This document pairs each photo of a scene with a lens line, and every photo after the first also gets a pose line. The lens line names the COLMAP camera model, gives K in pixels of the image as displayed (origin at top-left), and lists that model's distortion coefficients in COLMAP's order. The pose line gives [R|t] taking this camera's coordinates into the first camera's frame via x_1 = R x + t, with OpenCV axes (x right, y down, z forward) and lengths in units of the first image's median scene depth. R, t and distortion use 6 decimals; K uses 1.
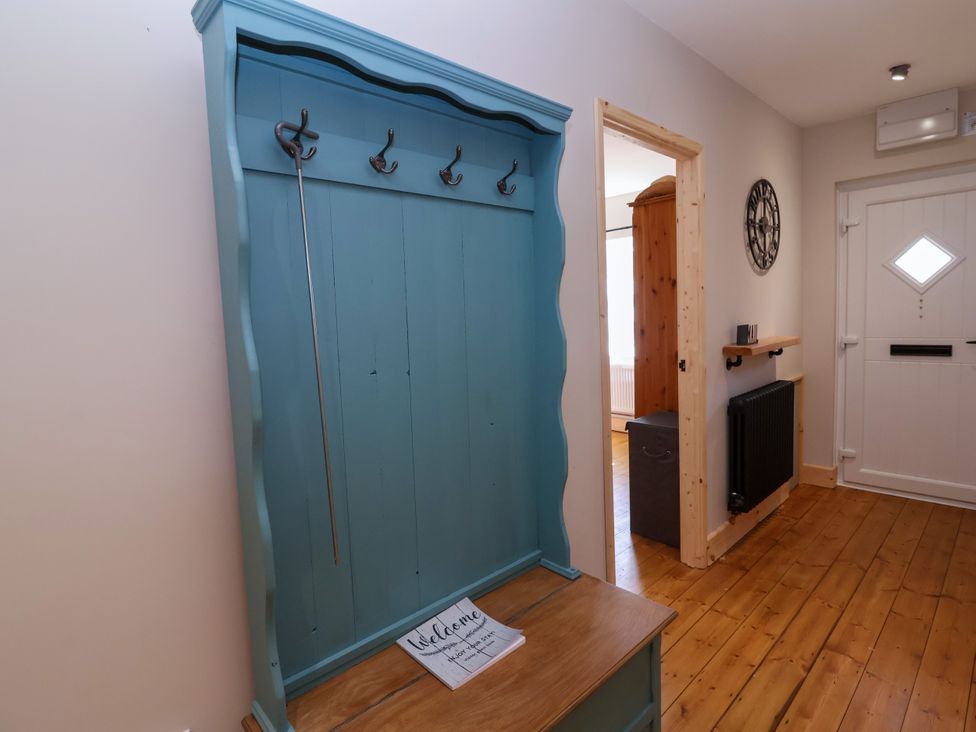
lens RADIAL K [[508.0, 0, 491.9], [0, 508.0, 362.6], [0, 0, 1]] dist [-0.001632, -0.013572]
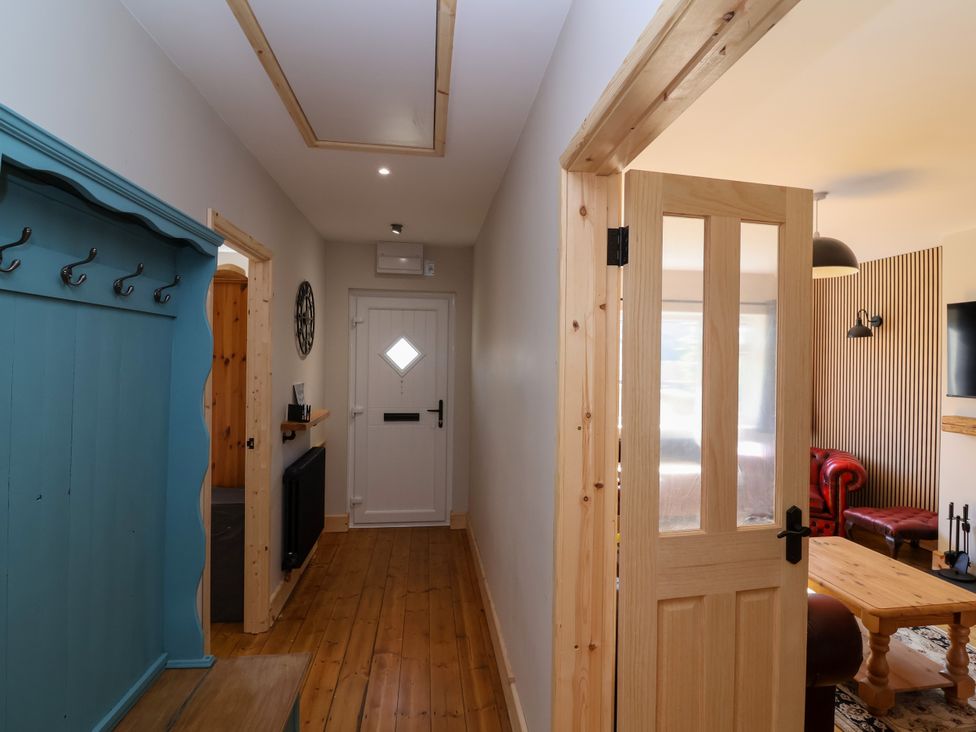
lens RADIAL K [[528.1, 0, 502.2], [0, 528.1, 365.1], [0, 0, 1]] dist [0.001843, -0.011392]
pose [[0.576677, 0.045492, 0.815704, -0.237630], [0.036302, 0.996035, -0.081213, -0.048987], [-0.816165, 0.076445, 0.572740, -0.096752]]
